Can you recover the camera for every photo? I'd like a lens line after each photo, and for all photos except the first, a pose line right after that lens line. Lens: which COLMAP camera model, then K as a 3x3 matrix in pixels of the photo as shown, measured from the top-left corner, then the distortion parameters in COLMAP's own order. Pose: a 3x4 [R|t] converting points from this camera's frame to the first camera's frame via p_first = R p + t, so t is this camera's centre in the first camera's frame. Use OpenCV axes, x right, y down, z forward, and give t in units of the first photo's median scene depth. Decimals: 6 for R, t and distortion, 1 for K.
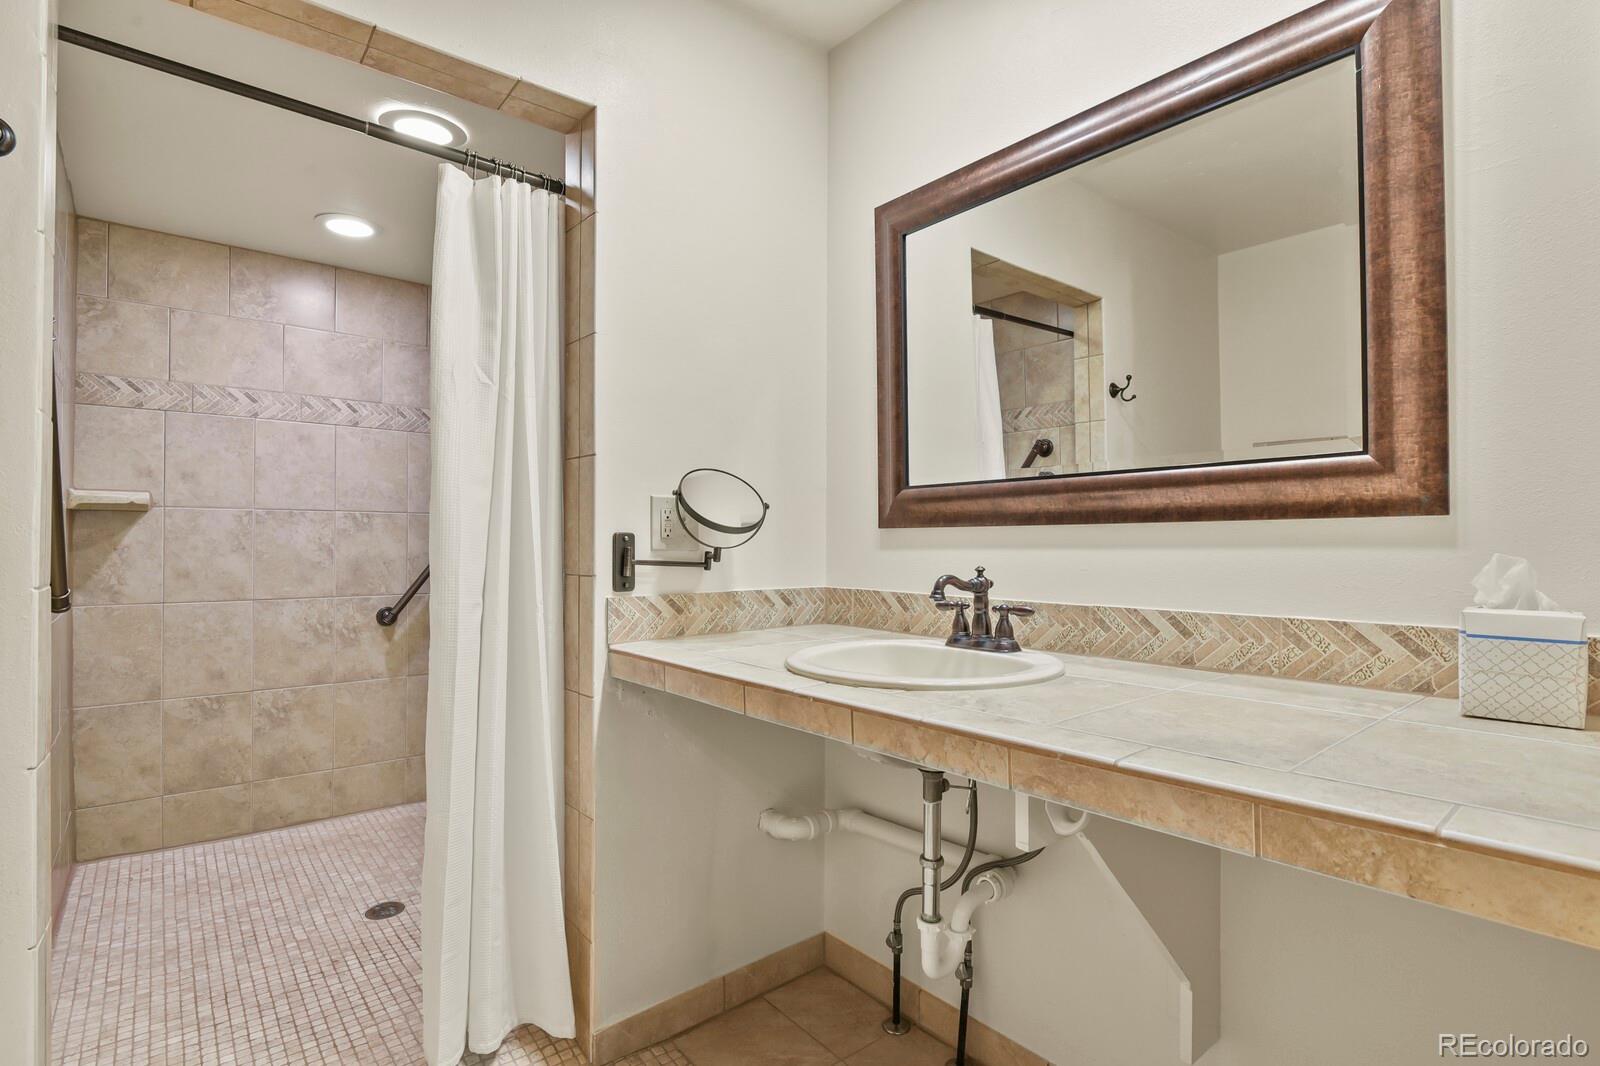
lens RADIAL K [[776.1, 0, 800.1], [0, 776.1, 537.6], [0, 0, 1]] dist [0.008308, -0.005953]
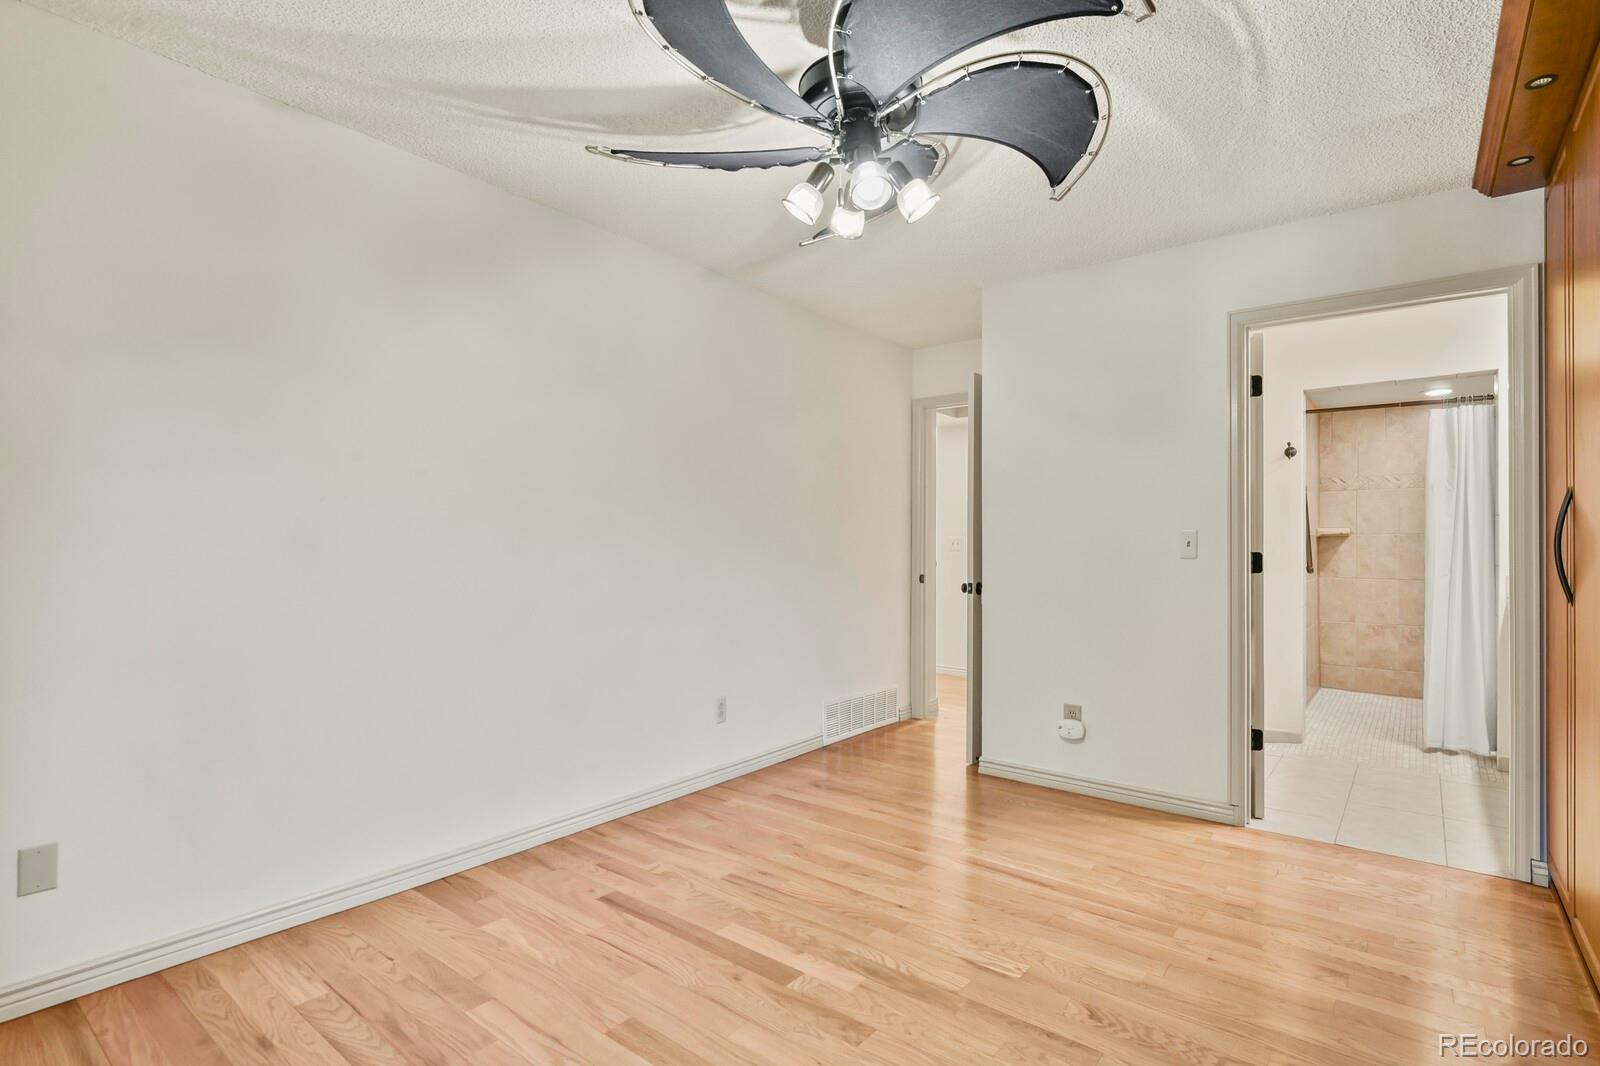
lens RADIAL K [[776.1, 0, 796.8], [0, 776.1, 542.4], [0, 0, 1]] dist [0.008308, -0.005953]
pose [[0.203425, -0.007326, -0.979063, 0.994381], [0.001258, 0.999973, -0.007221, -0.002963], [0.979090, 0.000237, 0.203429, -0.972482]]
